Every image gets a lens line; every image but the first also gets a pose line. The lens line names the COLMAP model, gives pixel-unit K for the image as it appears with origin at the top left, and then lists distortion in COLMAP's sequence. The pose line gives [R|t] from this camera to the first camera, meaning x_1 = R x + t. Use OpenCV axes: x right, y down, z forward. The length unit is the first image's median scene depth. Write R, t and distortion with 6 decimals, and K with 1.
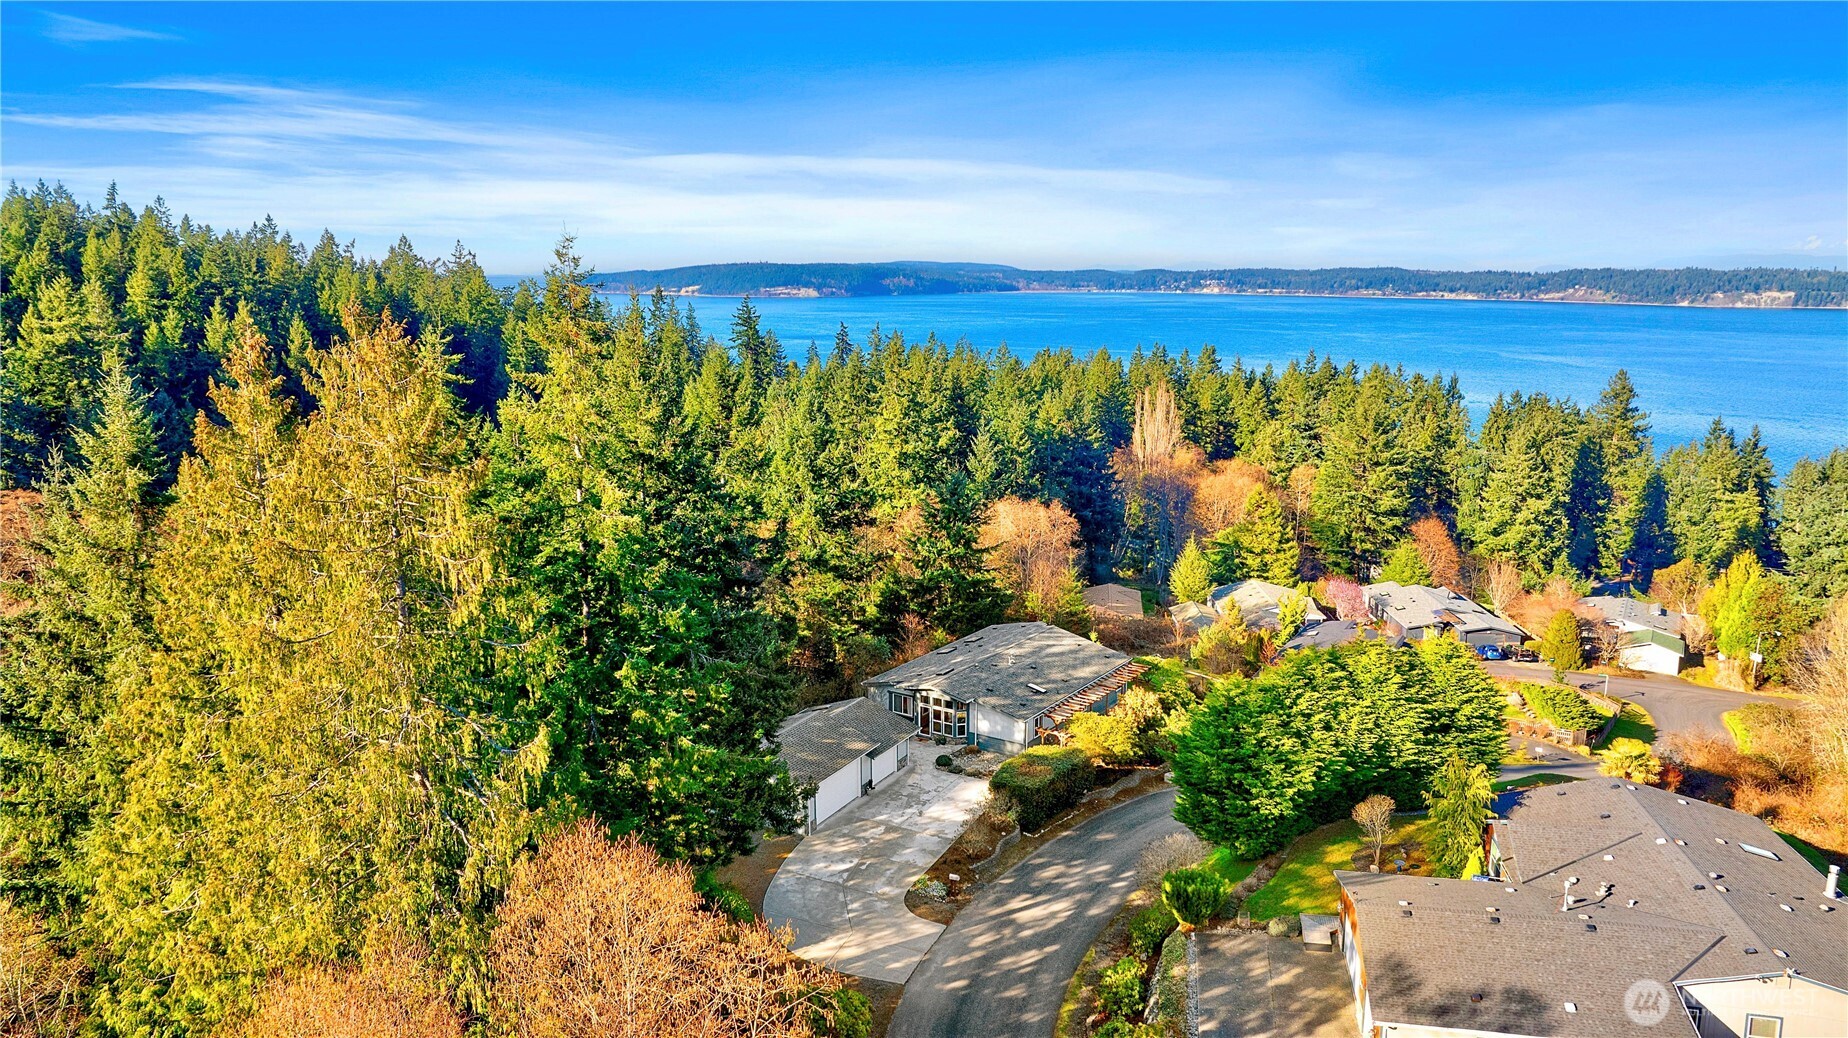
lens RADIAL K [[1256.3, 0, 920.2], [0, 1256.3, 518.3], [0, 0, 1]] dist [0.006701, -0.000270]
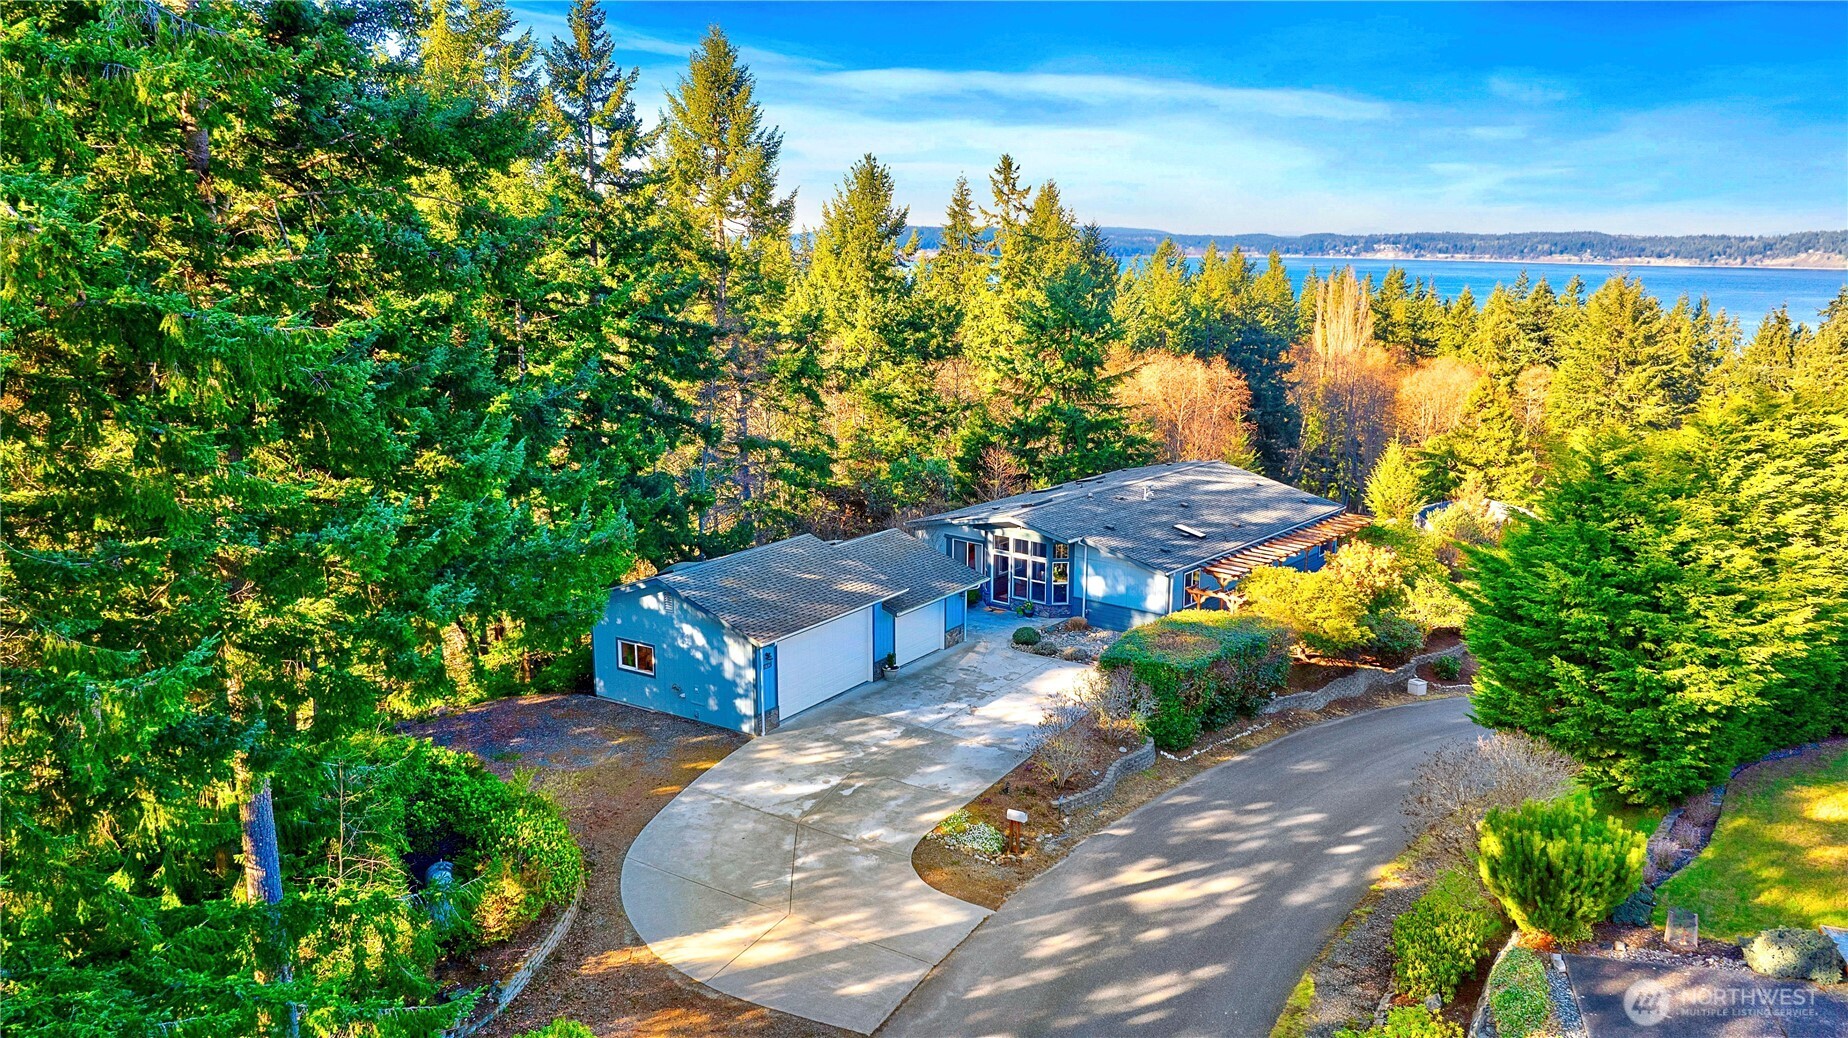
lens RADIAL K [[1261.9, 0, 928.9], [0, 1261.9, 520.6], [0, 0, 1]] dist [-0.009424, 0.004033]
pose [[0.993782, 0.020632, -0.109411, 0.037015], [-0.020225, 0.999784, 0.004835, 0.137072], [0.109487, -0.002592, 0.993985, 0.410048]]
